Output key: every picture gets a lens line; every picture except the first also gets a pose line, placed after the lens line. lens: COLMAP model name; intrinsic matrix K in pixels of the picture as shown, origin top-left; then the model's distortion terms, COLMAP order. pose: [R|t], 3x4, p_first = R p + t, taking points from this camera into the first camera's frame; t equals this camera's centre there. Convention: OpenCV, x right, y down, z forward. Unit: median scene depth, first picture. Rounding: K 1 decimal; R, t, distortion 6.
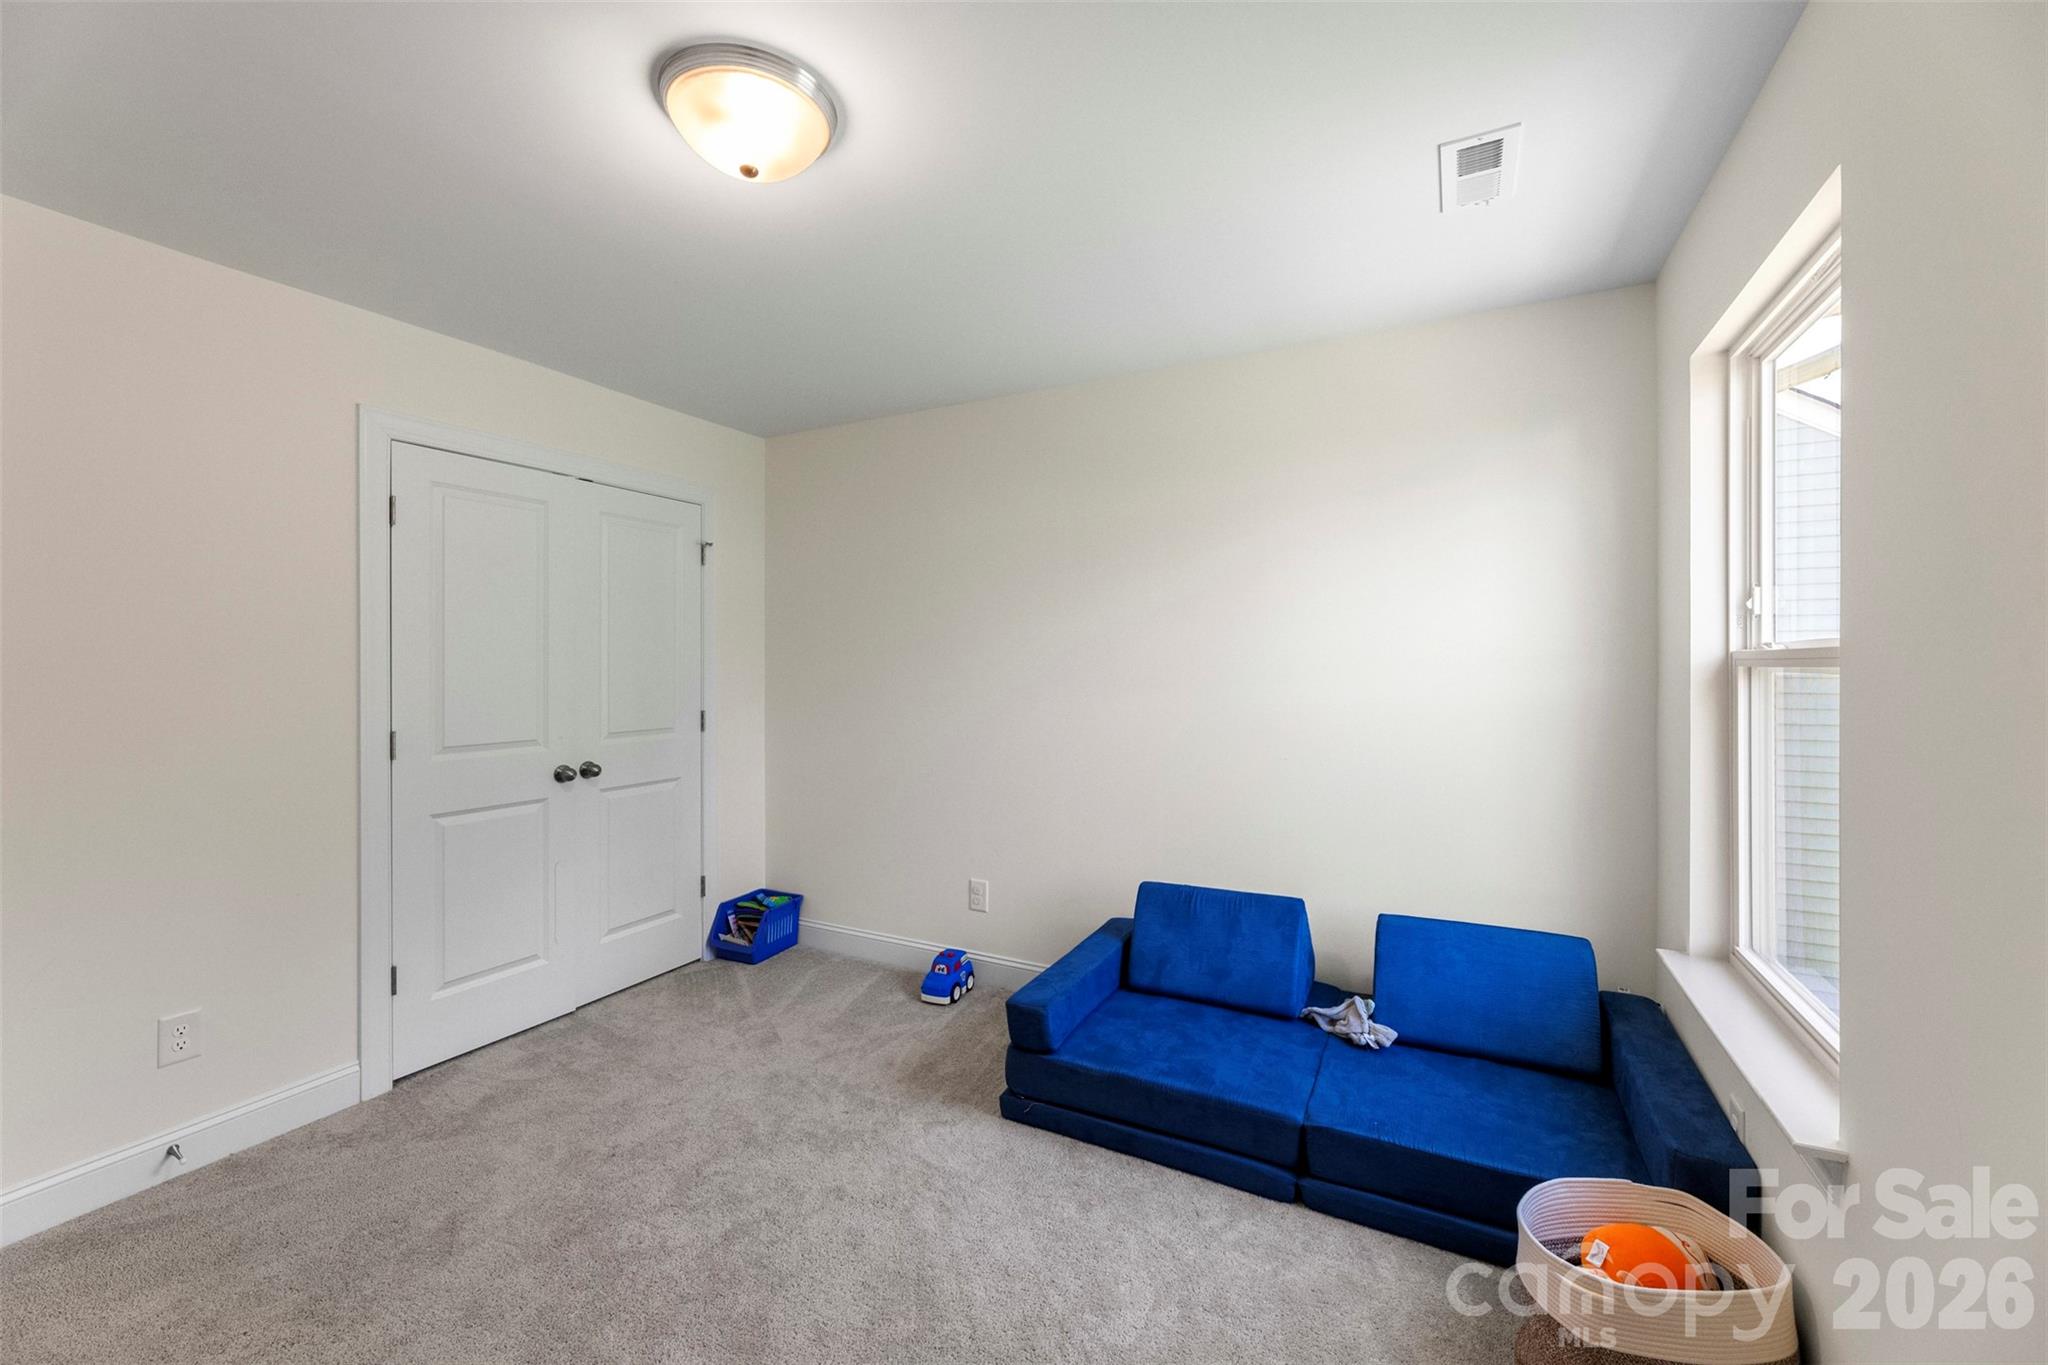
lens RADIAL K [[824.2, 0, 1025.3], [0, 824.2, 671.8], [0, 0, 1]] dist [0.000260, 0.000065]
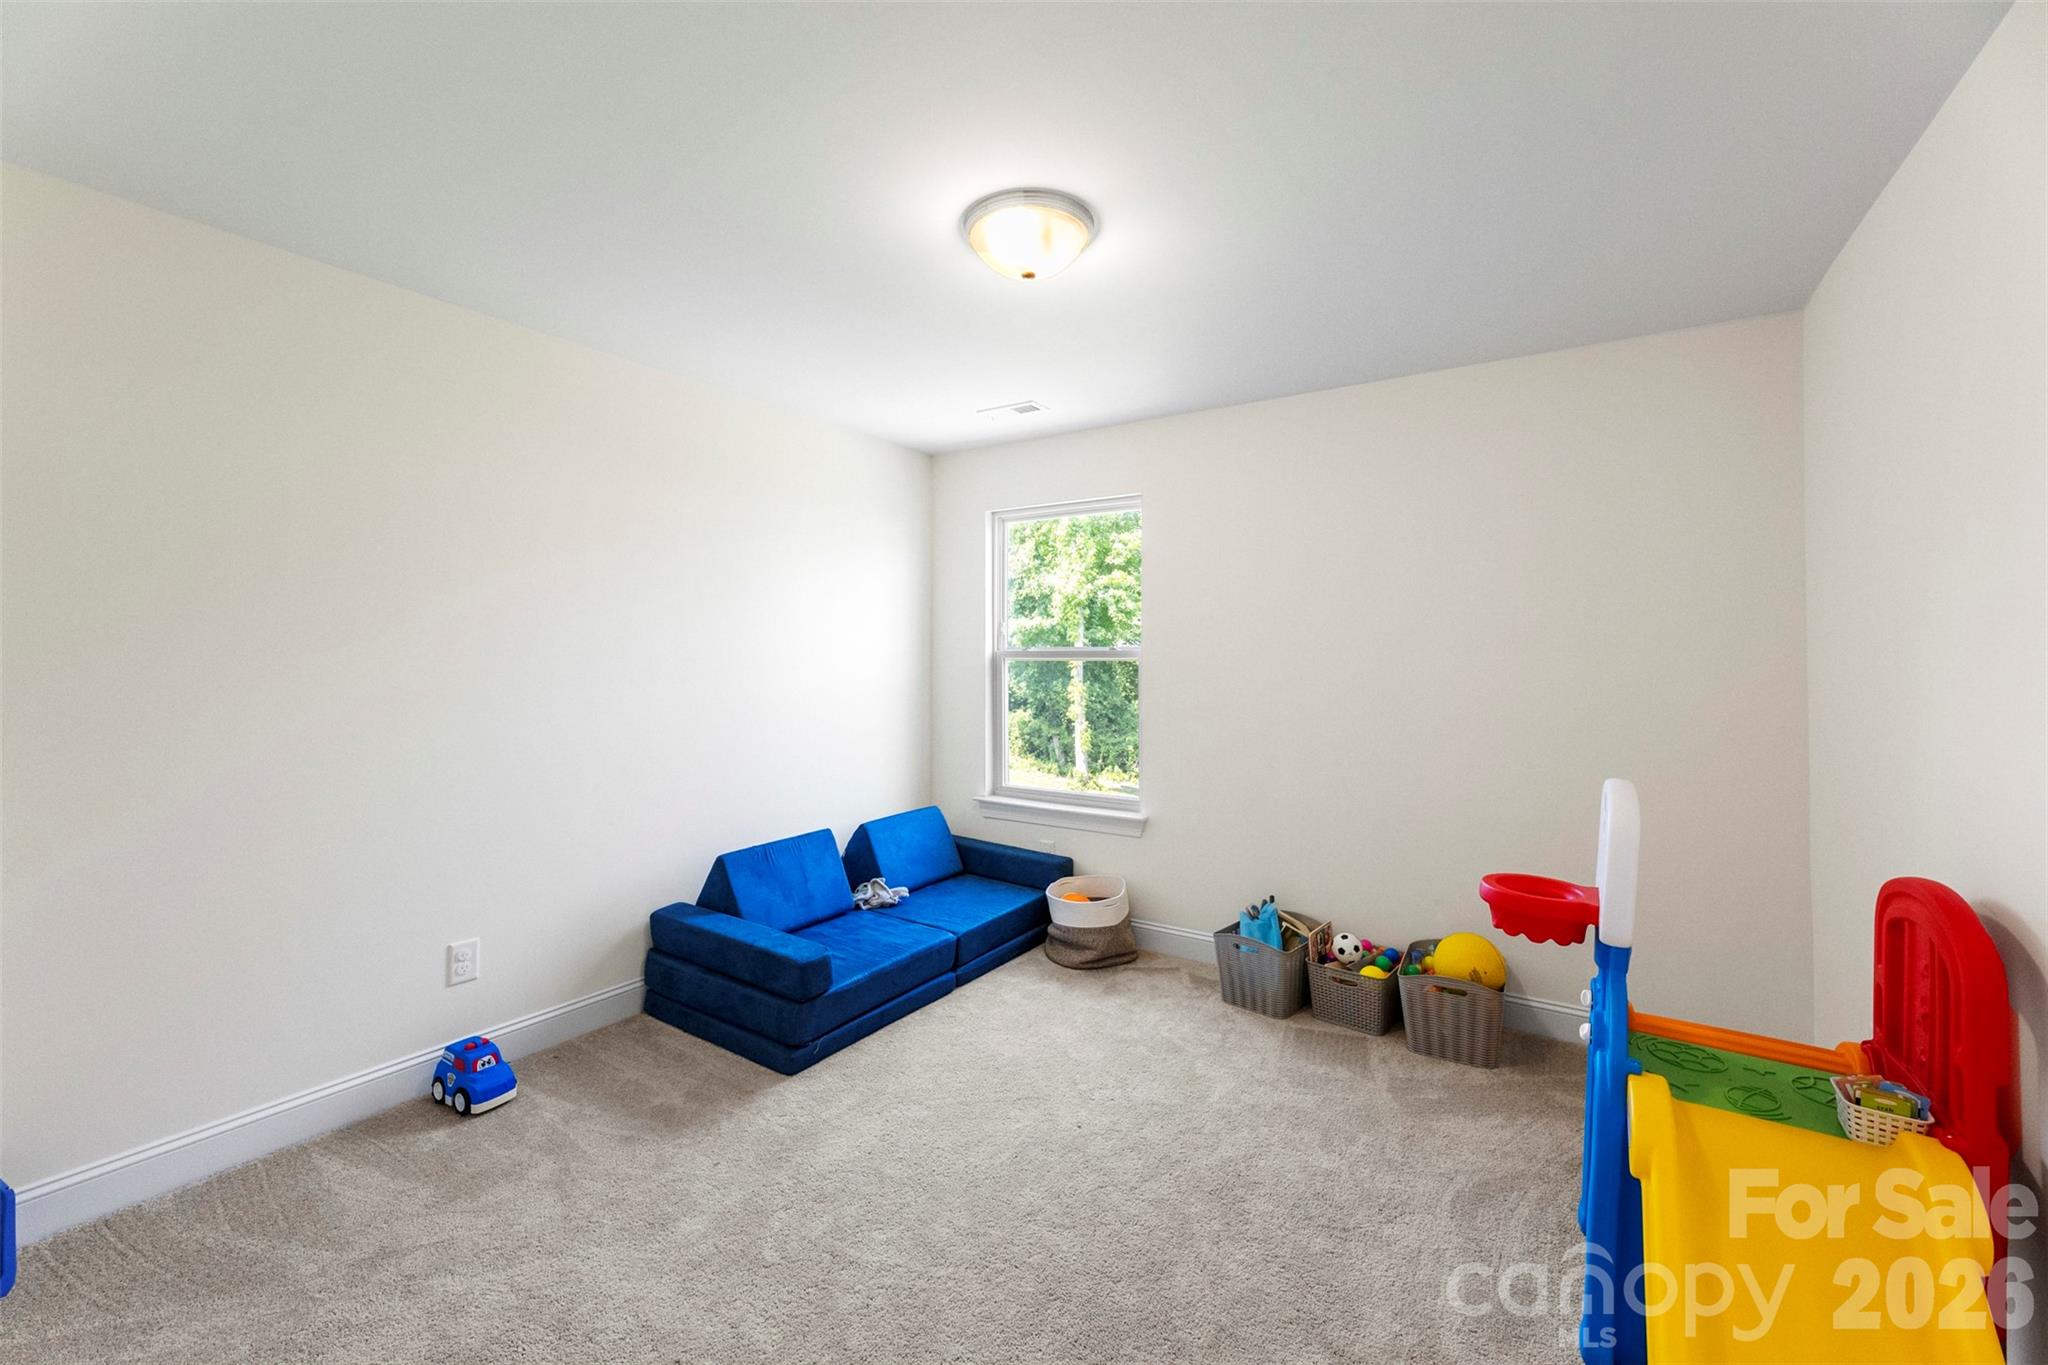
lens RADIAL K [[824.2, 0, 1027.6], [0, 824.2, 672.6], [0, 0, 1]] dist [0.000260, 0.000065]
pose [[0.091654, -0.013645, 0.995697, -1.028054], [0.008036, 0.999884, 0.012962, 0.005642], [-0.995759, 0.006813, 0.091753, 0.577626]]
